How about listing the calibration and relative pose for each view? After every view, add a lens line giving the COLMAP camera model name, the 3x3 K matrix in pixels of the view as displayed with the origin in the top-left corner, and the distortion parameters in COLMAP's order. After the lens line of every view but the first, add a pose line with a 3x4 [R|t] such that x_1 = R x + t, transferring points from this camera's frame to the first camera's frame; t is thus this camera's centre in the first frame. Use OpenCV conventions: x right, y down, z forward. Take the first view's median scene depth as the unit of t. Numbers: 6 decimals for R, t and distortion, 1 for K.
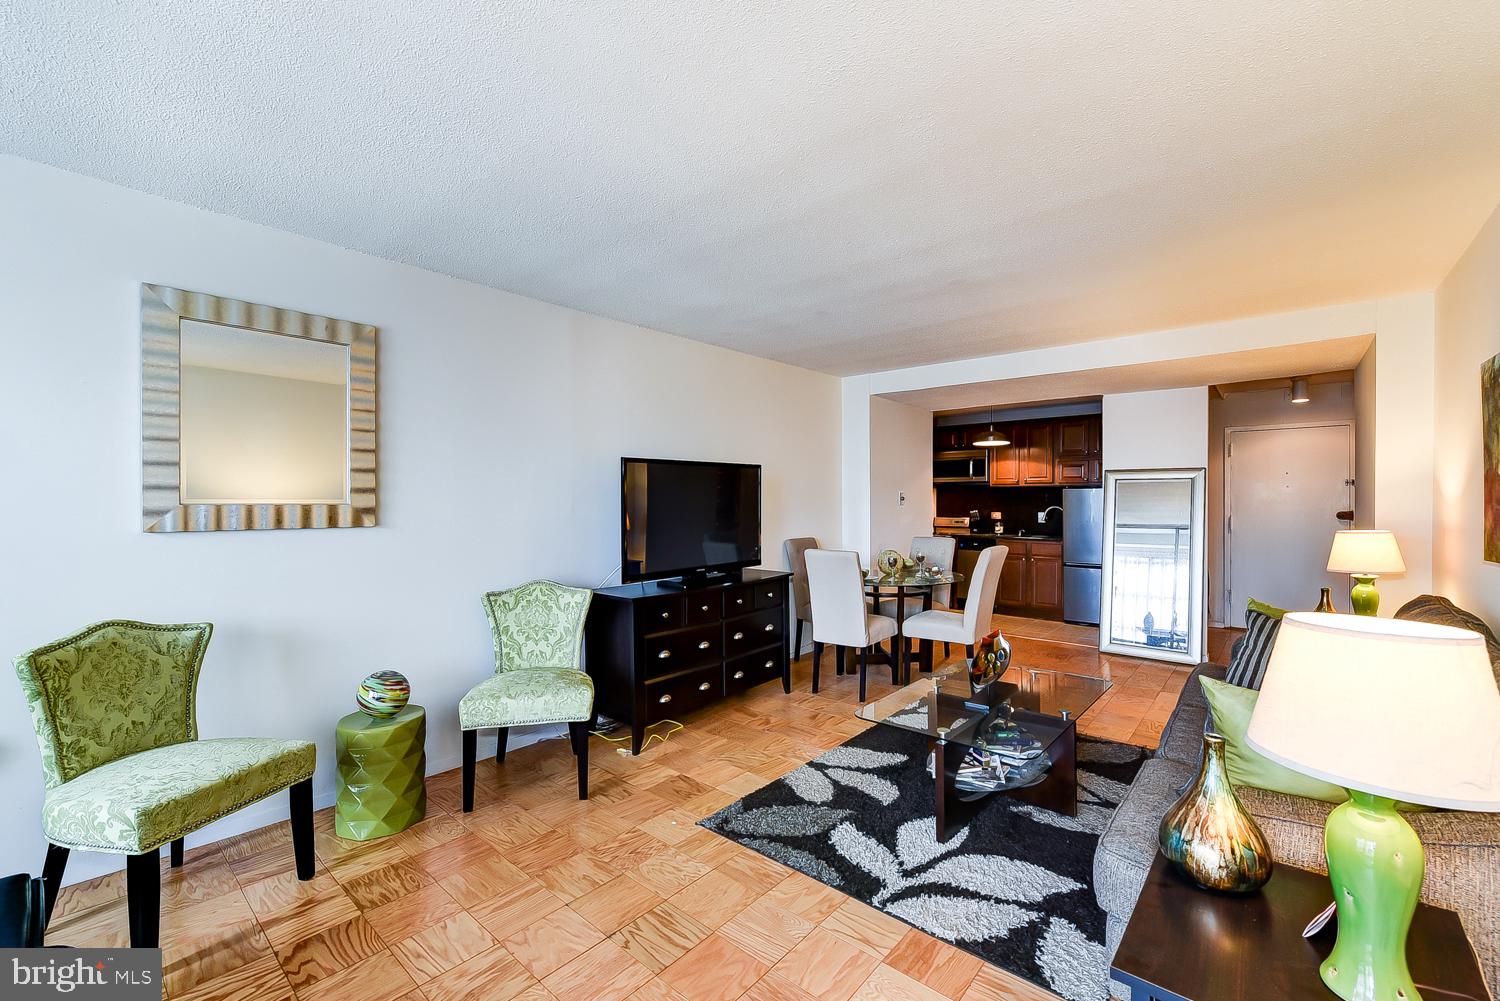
lens RADIAL K [[612.3, 0, 760.6], [0, 612.3, 505.3], [0, 0, 1]] dist [-0.006847, -0.000668]
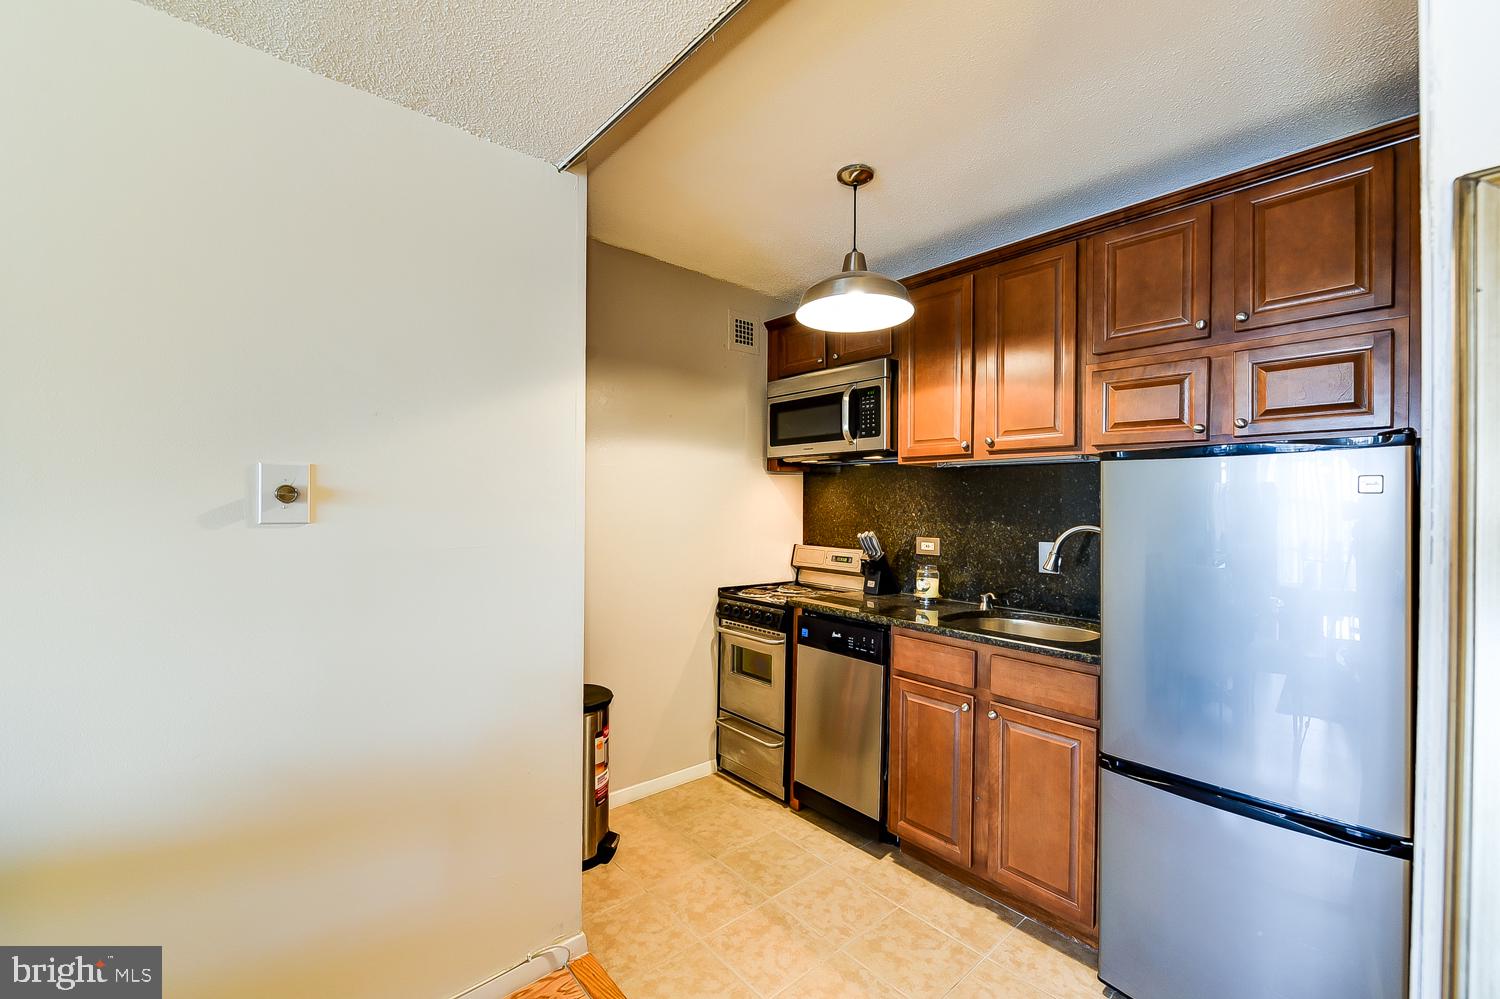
lens RADIAL K [[612.3, 0, 751.4], [0, 612.3, 501.6], [0, 0, 1]] dist [-0.006847, -0.000668]
pose [[0.991895, 0.007521, -0.126837, 0.715248], [-0.008853, 0.999911, -0.009937, -0.011402], [0.126751, 0.010980, 0.991874, 1.364261]]
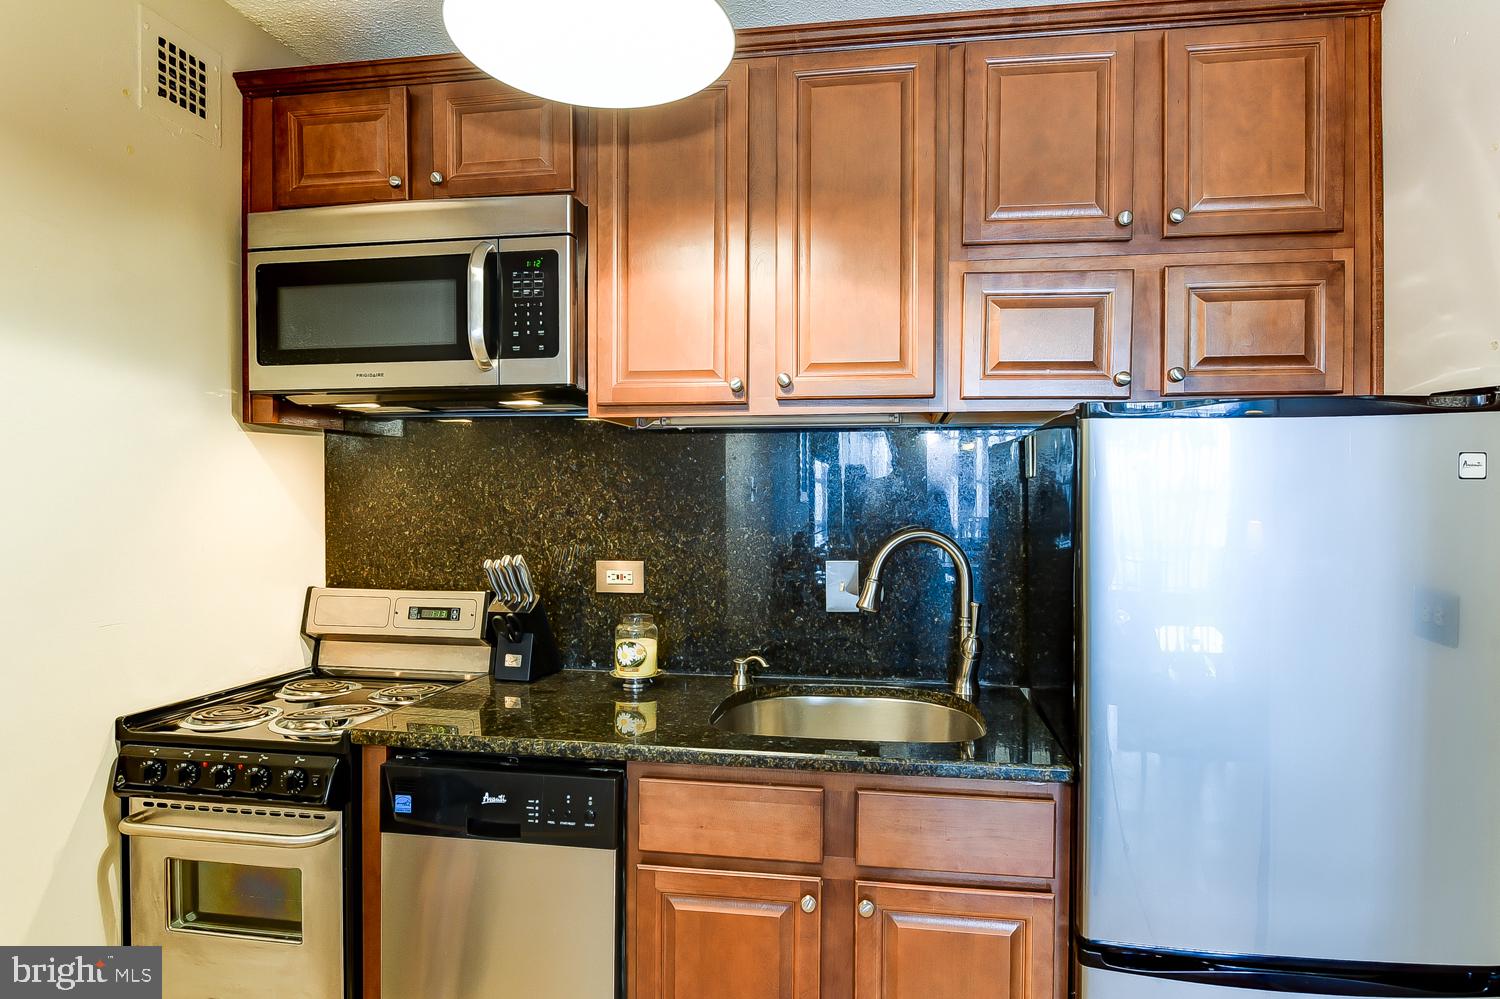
lens RADIAL K [[839.3, 0, 774.9], [0, 839.3, 504.2], [0, 0, 1]] dist [-0.016568, -0.002267]
pose [[0.837296, -0.003788, 0.546737, 0.614844], [0.002970, 0.999993, 0.002379, -0.014547], [-0.546742, -0.000368, 0.837301, 1.642835]]
